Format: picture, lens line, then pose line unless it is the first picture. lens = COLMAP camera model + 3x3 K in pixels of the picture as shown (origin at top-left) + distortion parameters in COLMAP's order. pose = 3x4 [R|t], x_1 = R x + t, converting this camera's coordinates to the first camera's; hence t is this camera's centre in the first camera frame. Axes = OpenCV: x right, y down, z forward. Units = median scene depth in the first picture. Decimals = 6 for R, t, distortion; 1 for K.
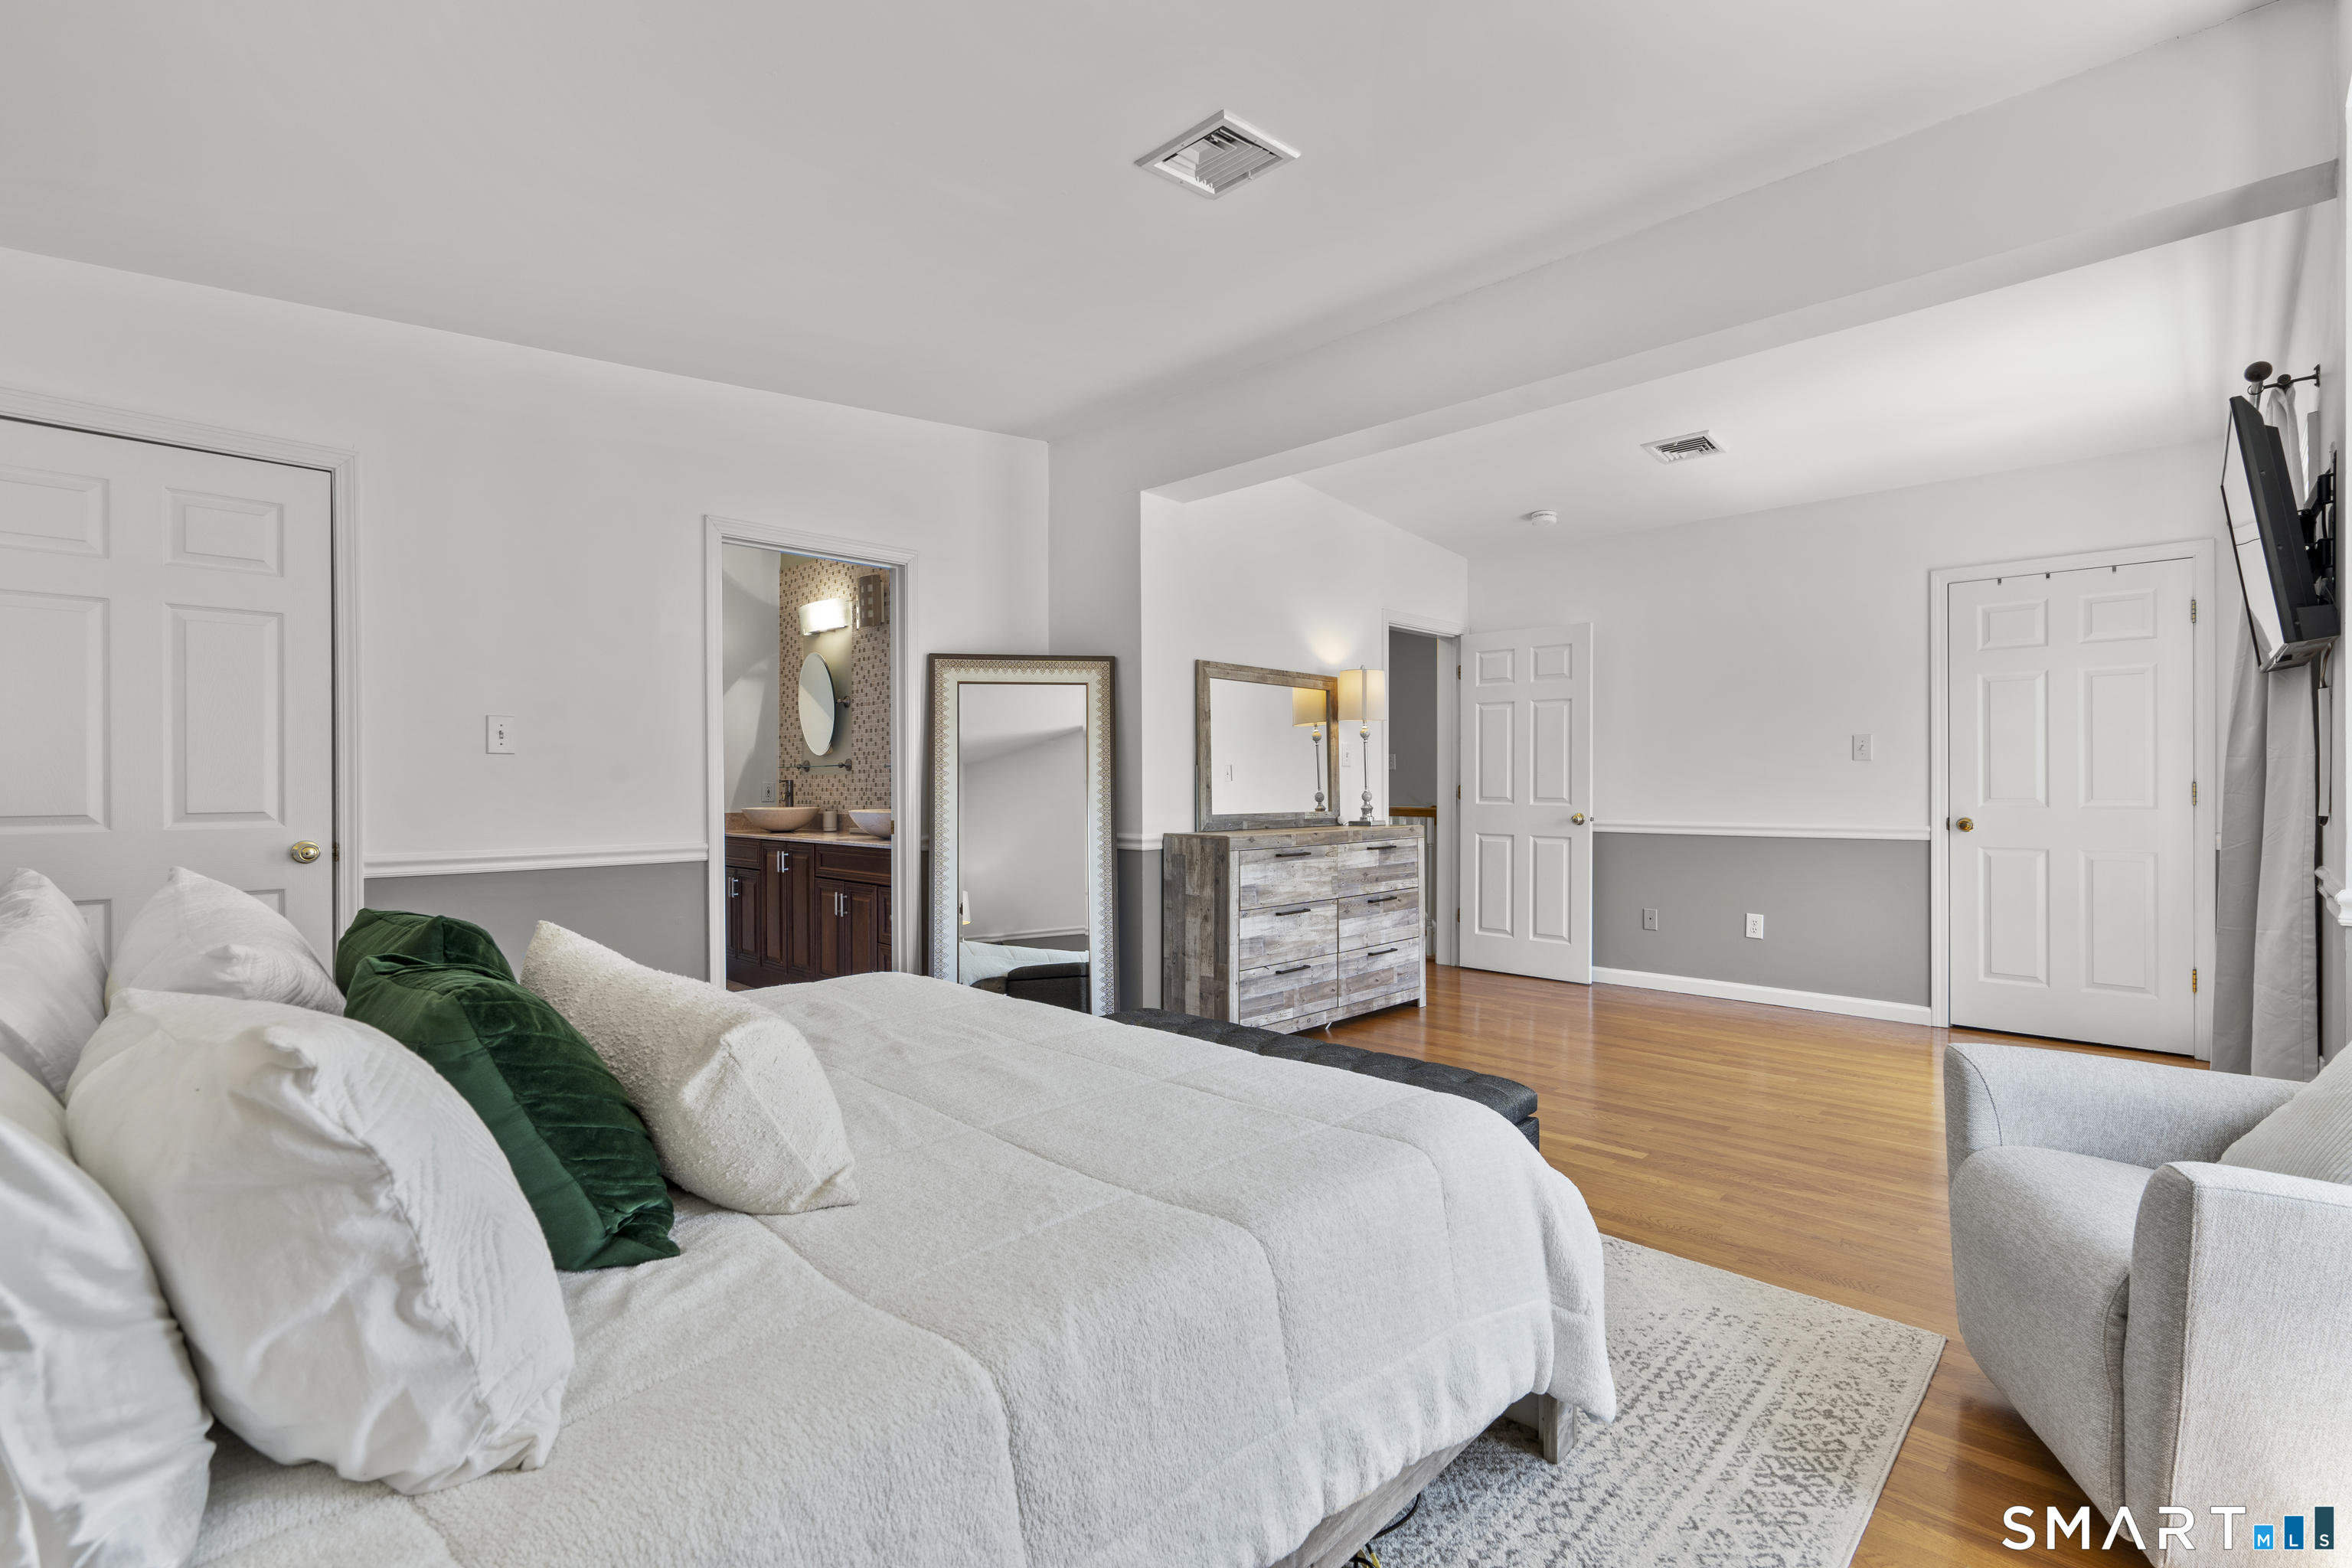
lens RADIAL K [[1056.1, 0, 1182.6], [0, 1056.1, 789.2], [0, 0, 1]] dist [-0.007168, 0.002936]
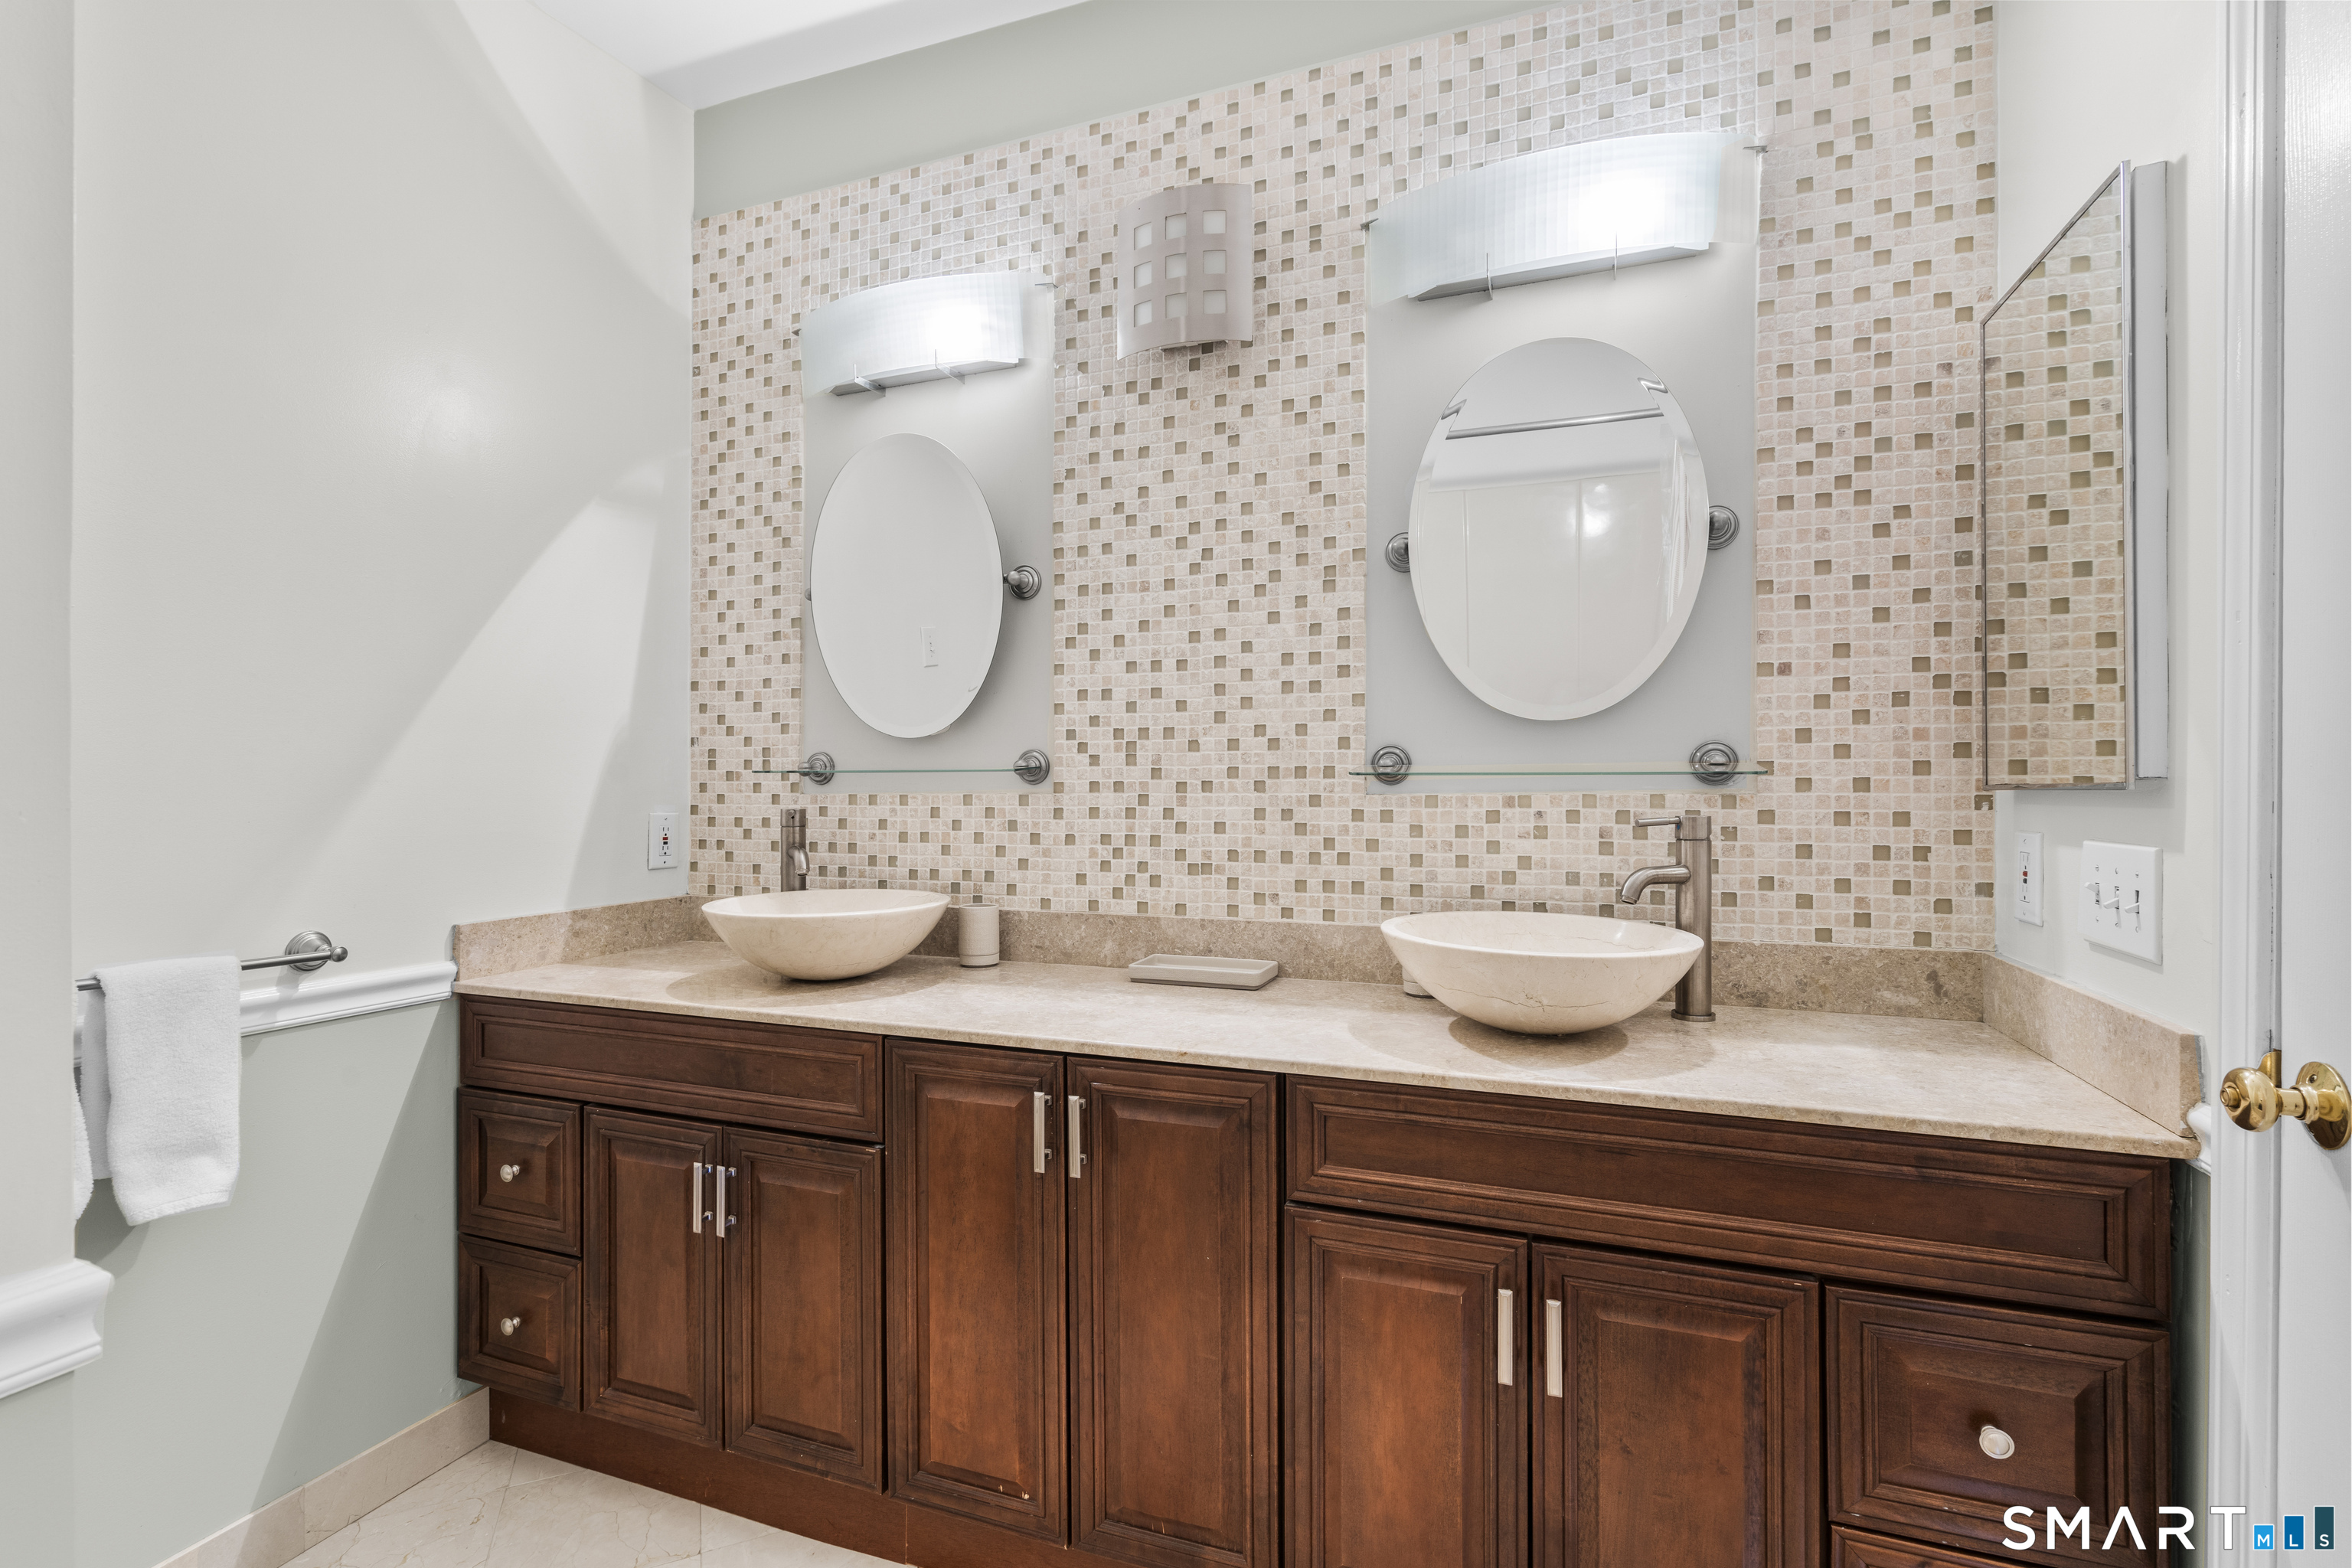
lens RADIAL K [[1056.1, 0, 1181.7], [0, 1056.1, 782.6], [0, 0, 1]] dist [-0.007168, 0.002936]
pose [[0.915245, 0.000248, 0.402897, -0.415195], [0.001613, 0.999990, -0.004282, -0.016462], [-0.402893, 0.004569, 0.915235, 0.675772]]
